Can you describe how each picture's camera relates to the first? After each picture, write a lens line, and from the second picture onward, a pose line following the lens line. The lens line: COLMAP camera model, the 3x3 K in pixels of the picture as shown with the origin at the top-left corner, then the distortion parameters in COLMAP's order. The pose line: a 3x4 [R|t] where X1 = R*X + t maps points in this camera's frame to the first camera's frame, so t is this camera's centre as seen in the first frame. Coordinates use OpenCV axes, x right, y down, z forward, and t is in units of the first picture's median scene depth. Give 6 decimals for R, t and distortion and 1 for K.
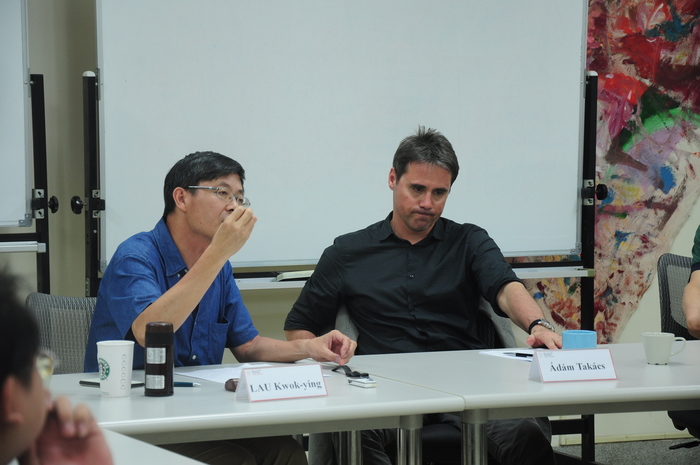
lens RADIAL K [[2532.7, 0, 353.7], [0, 2532.7, 242.5], [0, 0, 1]] dist [1.296853, 0.000000]
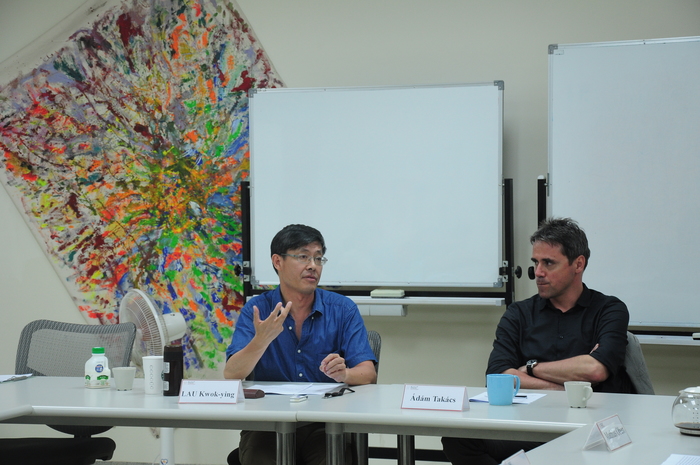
lens RADIAL K [[1928.1, 0, 348.5], [0, 1928.1, 232.0], [0, 0, 1]] dist [0.746058, 0.000000]
pose [[0.692934, 0.011254, -0.720913, 0.566557], [-0.040936, 0.998879, -0.023754, -0.007774], [0.719838, 0.045971, 0.692618, 0.214772]]
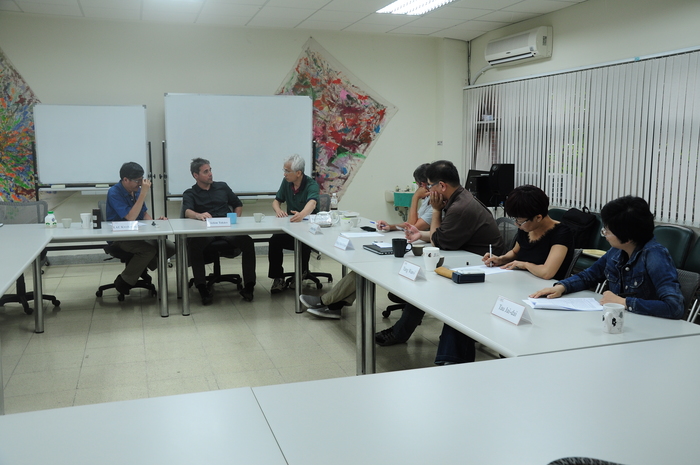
lens RADIAL K [[651.8, 0, 354.7], [0, 651.8, 233.2], [0, 0, 1]] dist [-0.010774, 0.000000]
pose [[0.993322, 0.019951, -0.113638, 0.281752], [-0.011829, 0.997356, 0.071707, -0.003398], [0.114768, -0.069884, 0.990931, 0.088384]]
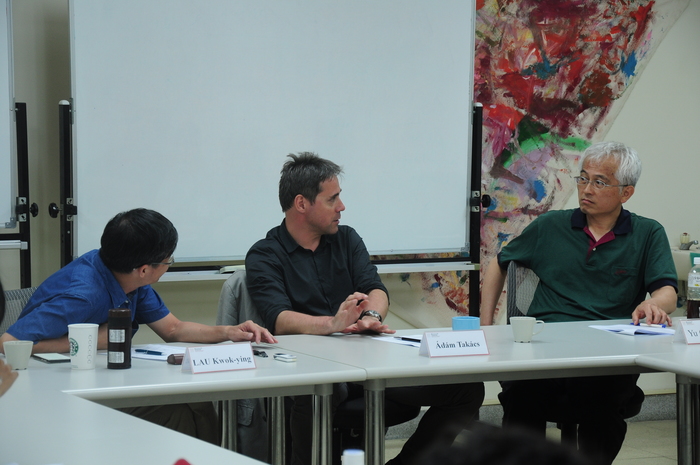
lens RADIAL K [[2165.3, 0, 349.9], [0, 2165.3, 234.9], [0, 0, 1]] dist [0.962541, 0.000000]
pose [[0.999673, 0.003708, 0.025296, 0.005826], [-0.003705, 0.999993, -0.000172, -0.003356], [-0.025296, 0.000078, 0.999680, -0.042021]]
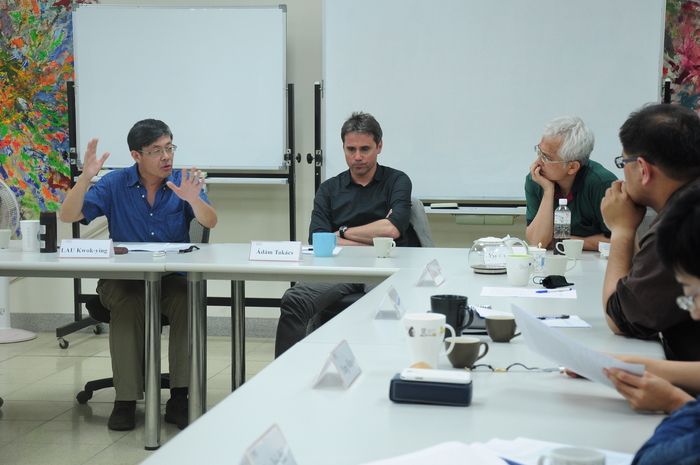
lens RADIAL K [[1485.5, 0, 349.6], [0, 1485.5, 239.1], [0, 0, 1]] dist [0.480233, 0.000000]
pose [[0.815397, 0.054119, -0.576366, 0.499246], [-0.042083, 0.998528, 0.034223, 0.004265], [0.577370, -0.003650, 0.816475, 0.189907]]
